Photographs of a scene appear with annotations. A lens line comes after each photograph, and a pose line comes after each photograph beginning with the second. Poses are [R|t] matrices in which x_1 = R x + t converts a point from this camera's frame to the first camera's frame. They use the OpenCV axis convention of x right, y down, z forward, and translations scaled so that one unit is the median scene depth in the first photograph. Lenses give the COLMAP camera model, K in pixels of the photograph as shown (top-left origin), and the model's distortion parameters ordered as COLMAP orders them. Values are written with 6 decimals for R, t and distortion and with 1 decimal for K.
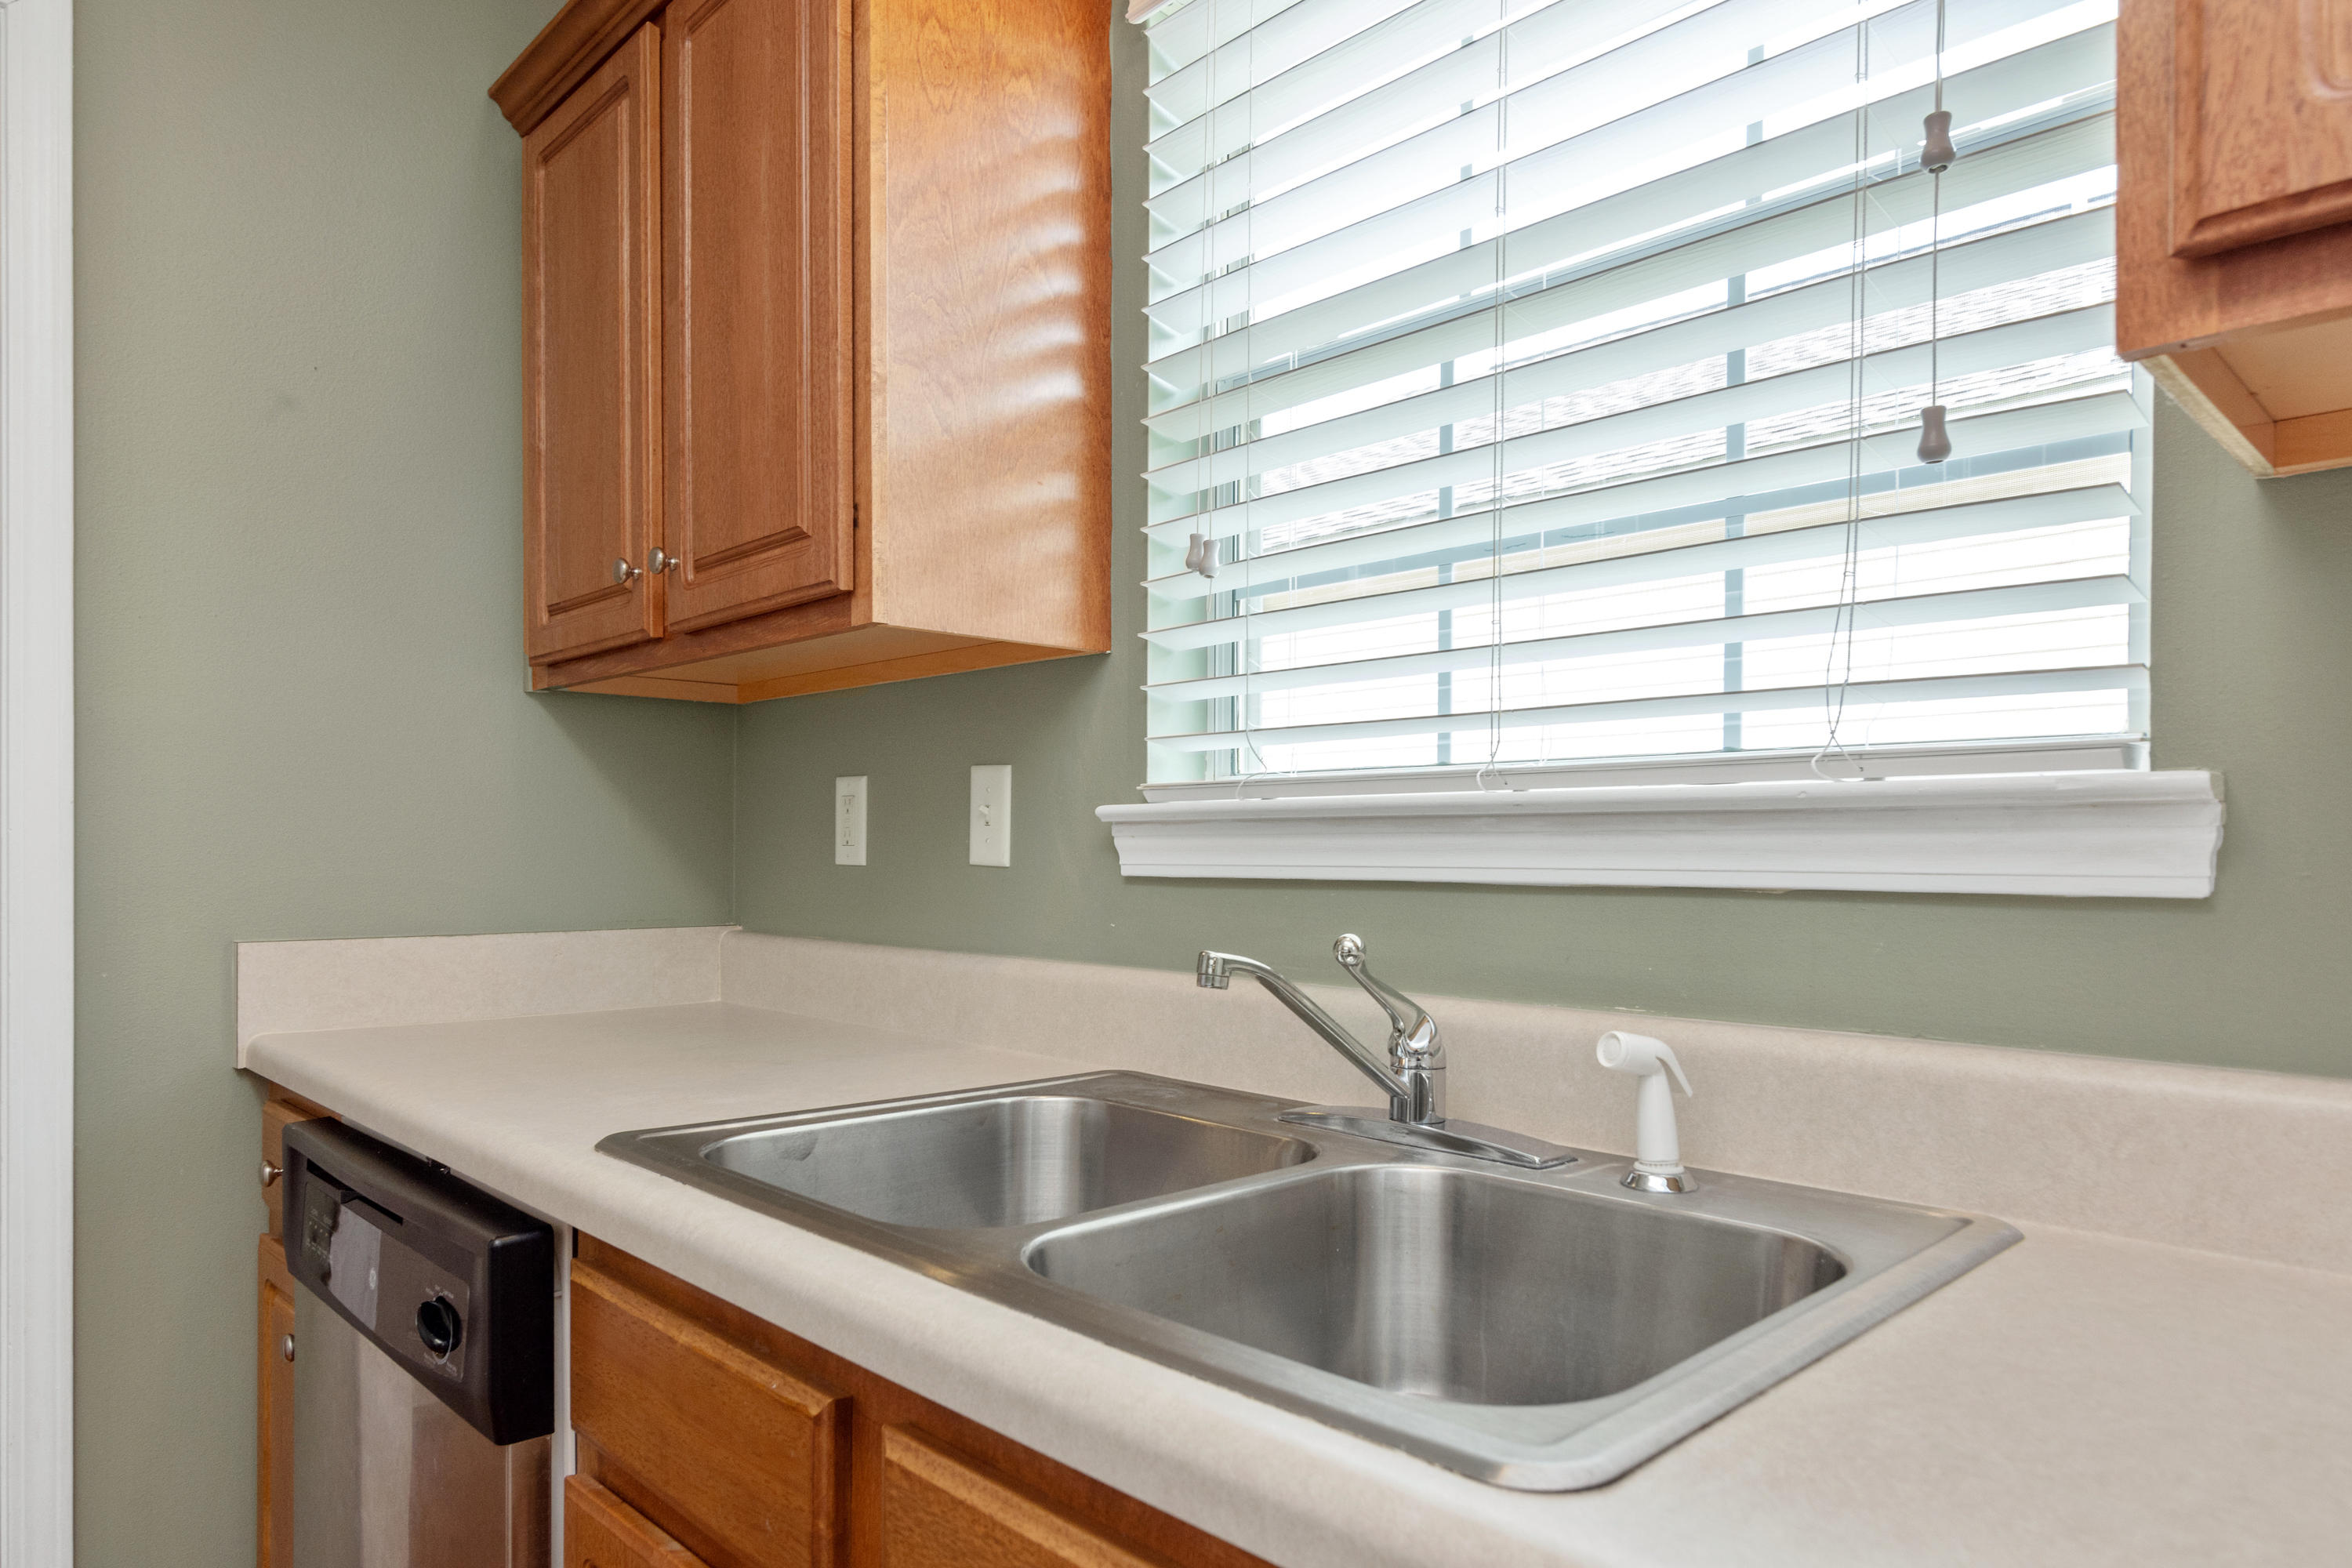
lens RADIAL K [[1402.4, 0, 1155.9], [0, 1402.4, 839.4], [0, 0, 1]] dist [-0.000240, 0.000046]
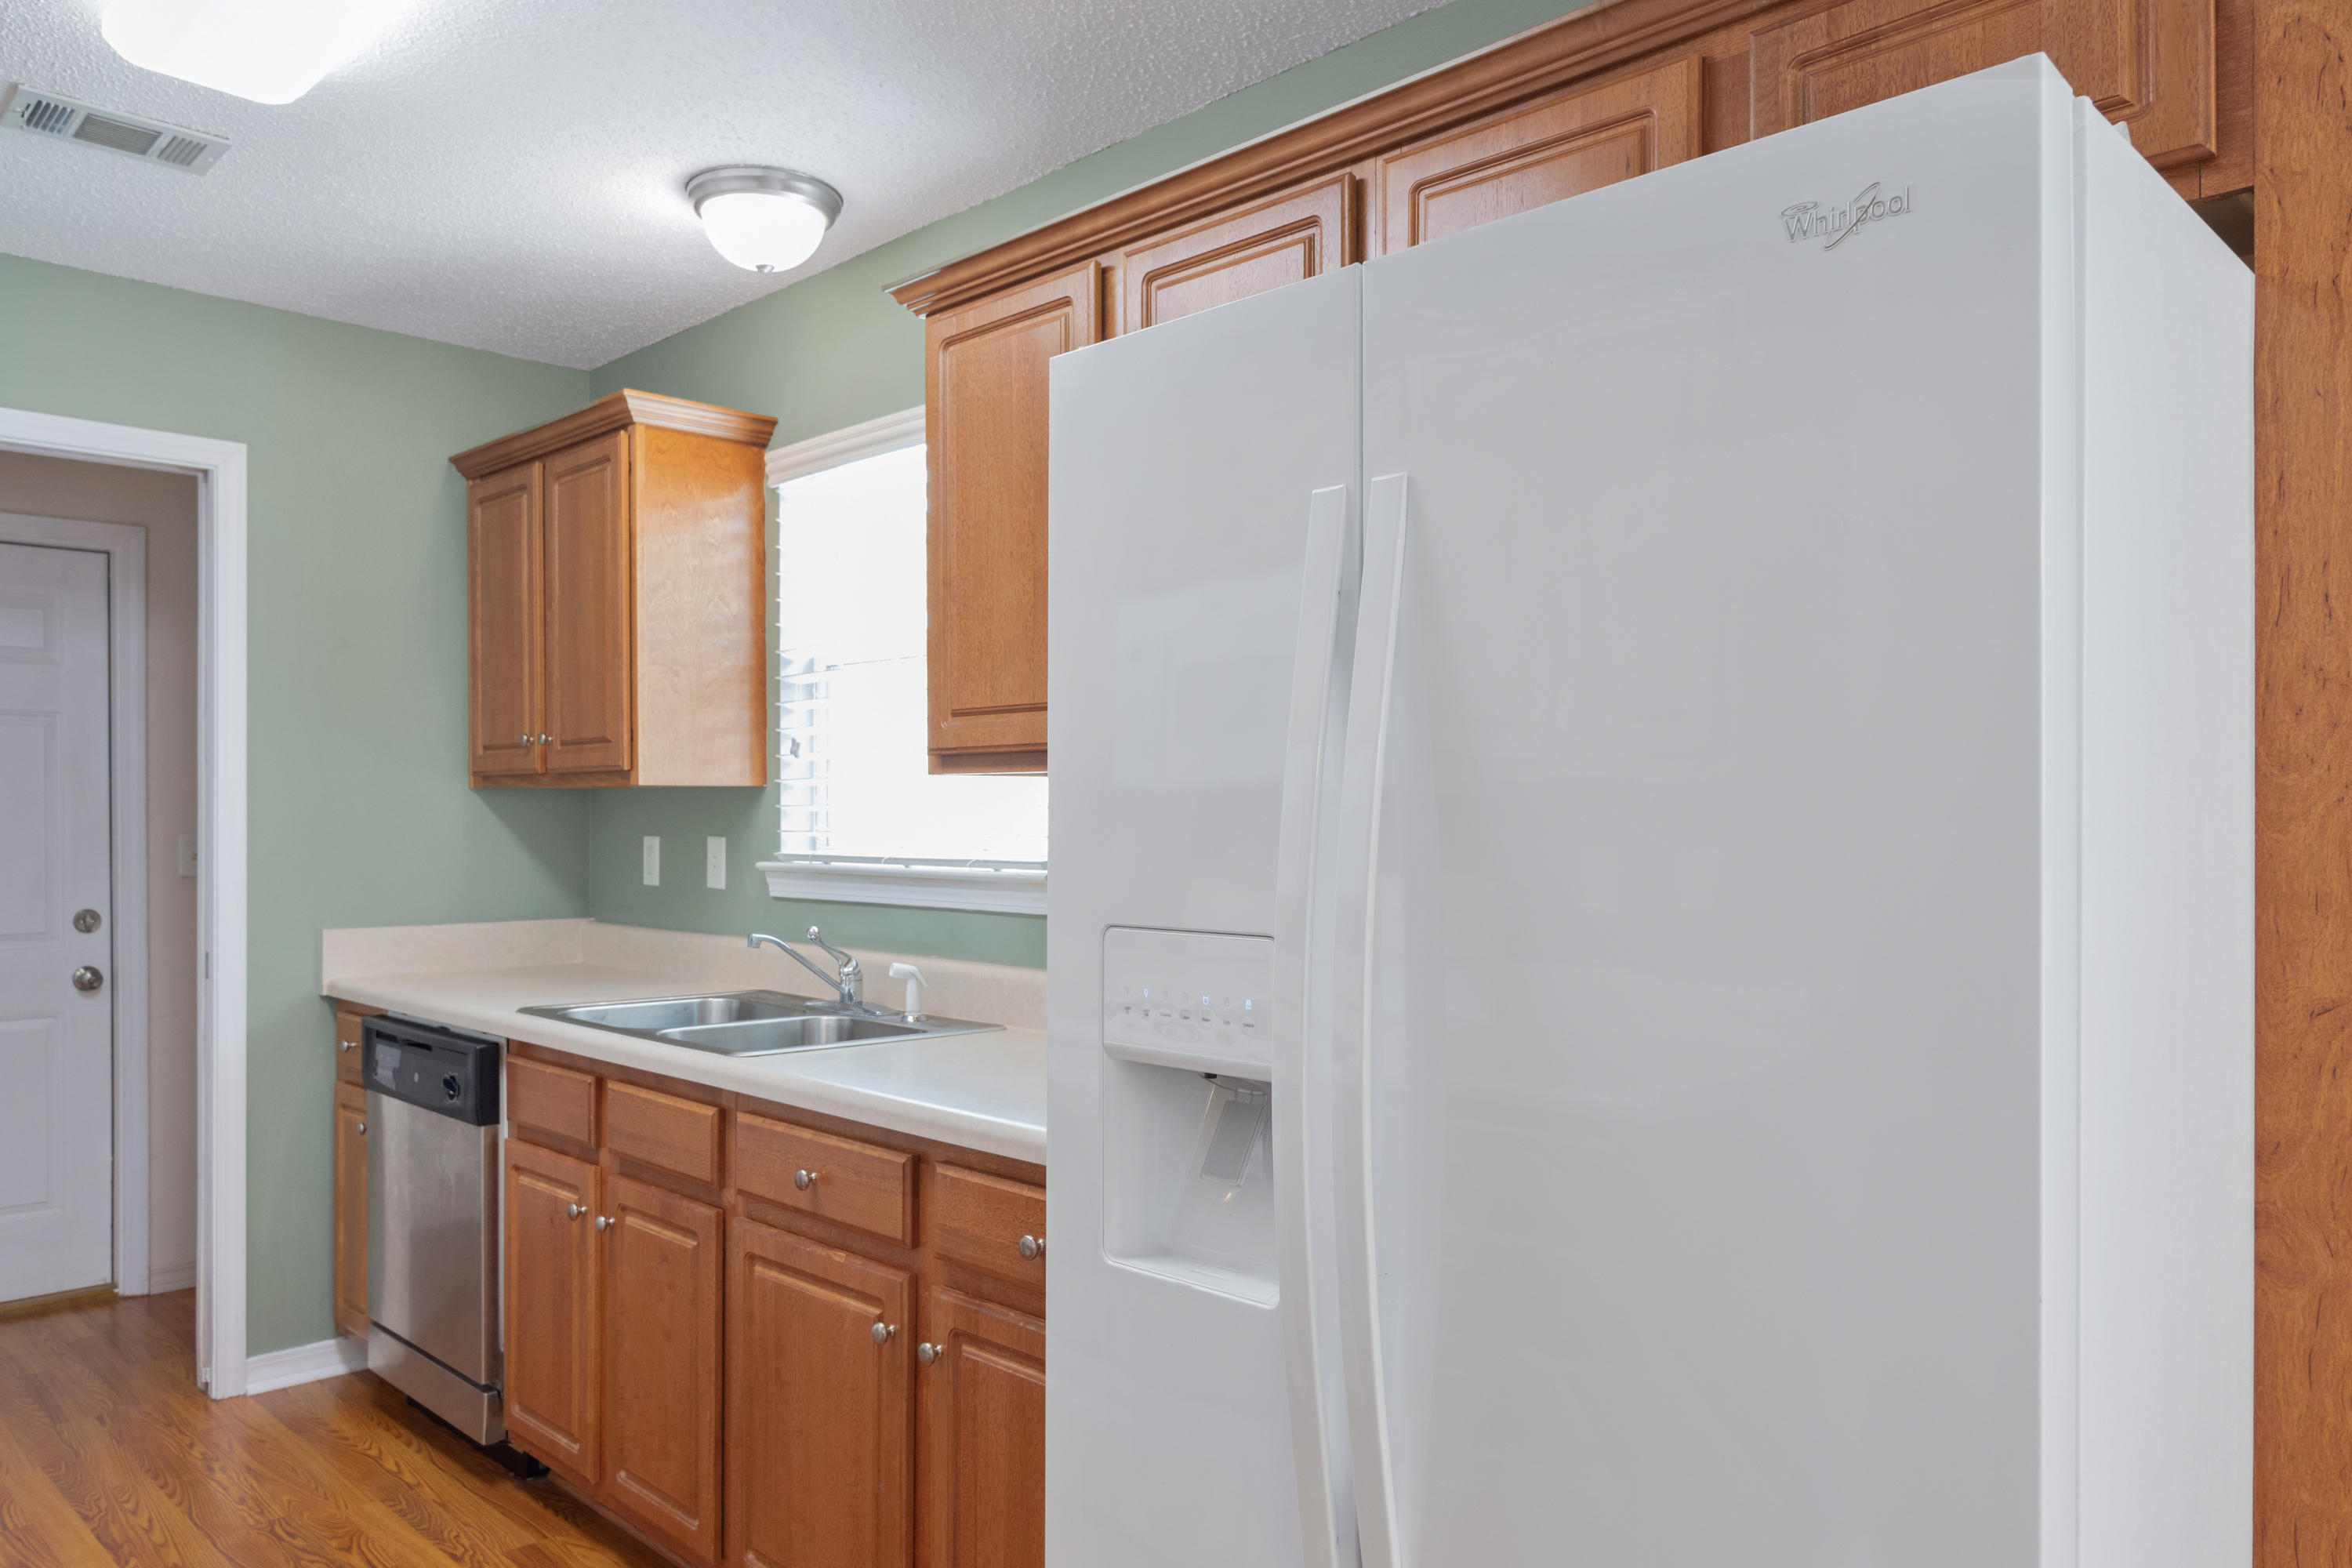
lens RADIAL K [[1593.3, 0, 1173.7], [0, 1593.3, 807.8], [0, 0, 1]] dist [-0.011063, 0.001799]
pose [[0.999617, -0.000955, 0.027644, 0.510890], [0.000817, 0.999987, 0.004995, -0.116535], [-0.027648, -0.004970, 0.999605, -1.369257]]
